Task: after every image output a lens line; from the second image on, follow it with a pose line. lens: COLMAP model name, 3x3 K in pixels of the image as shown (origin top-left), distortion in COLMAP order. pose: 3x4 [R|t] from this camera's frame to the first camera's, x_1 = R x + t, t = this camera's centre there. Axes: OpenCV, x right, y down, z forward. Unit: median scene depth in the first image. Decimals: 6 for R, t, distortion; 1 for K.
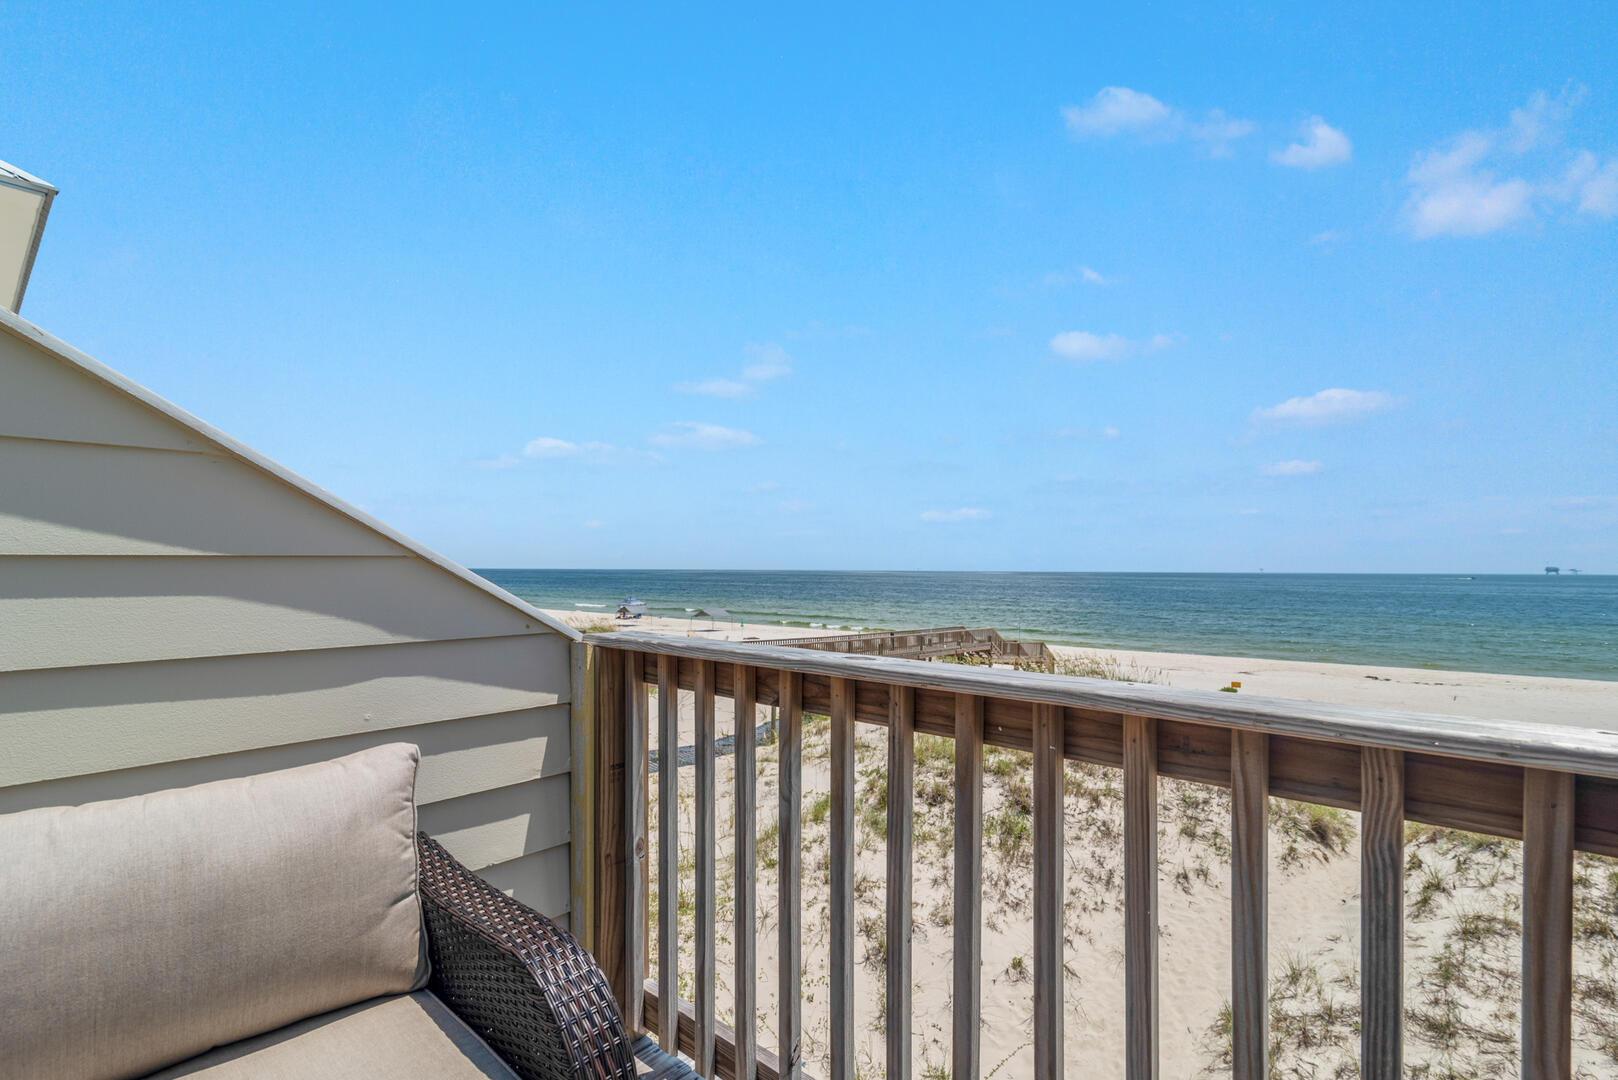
lens RADIAL K [[734.0, 0, 812.8], [0, 734.0, 580.8], [0, 0, 1]] dist [0.011435, 0.000128]
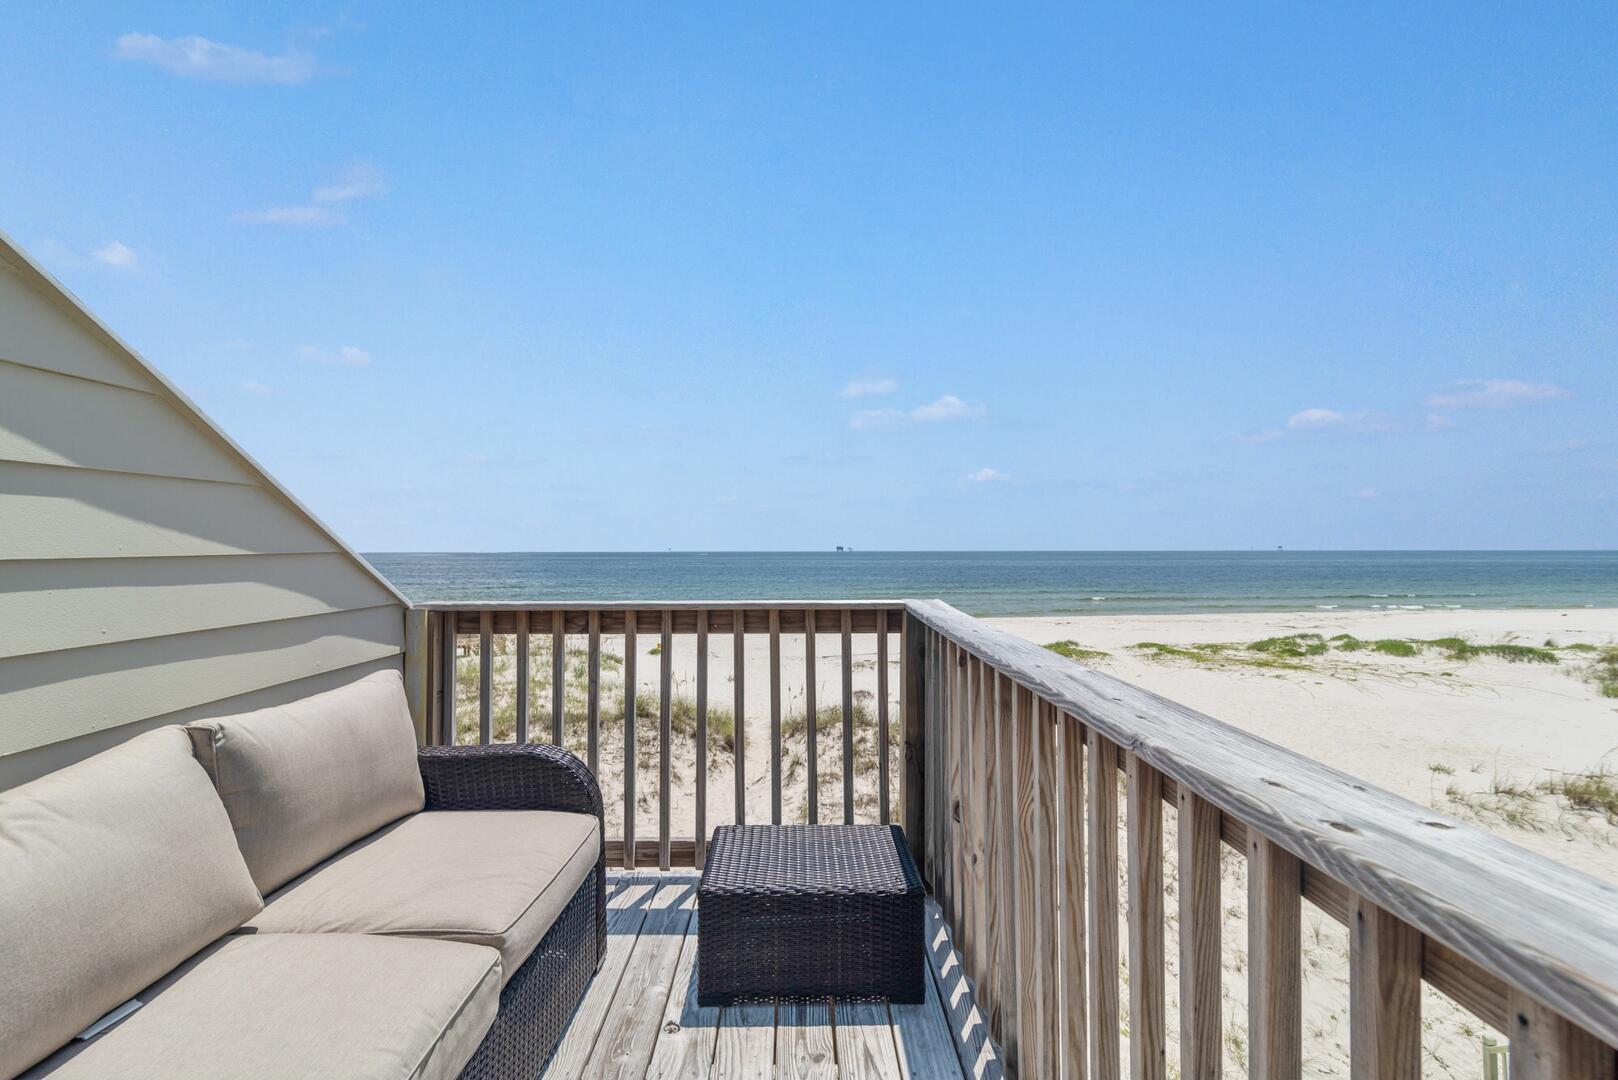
lens RADIAL K [[734.0, 0, 807.2], [0, 734.0, 538.9], [0, 0, 1]] dist [0.011435, 0.000128]
pose [[0.738658, 0.001363, 0.674079, -0.720876], [0.018956, 0.999560, -0.022793, -0.007351], [-0.673814, 0.029614, 0.738307, -0.597200]]
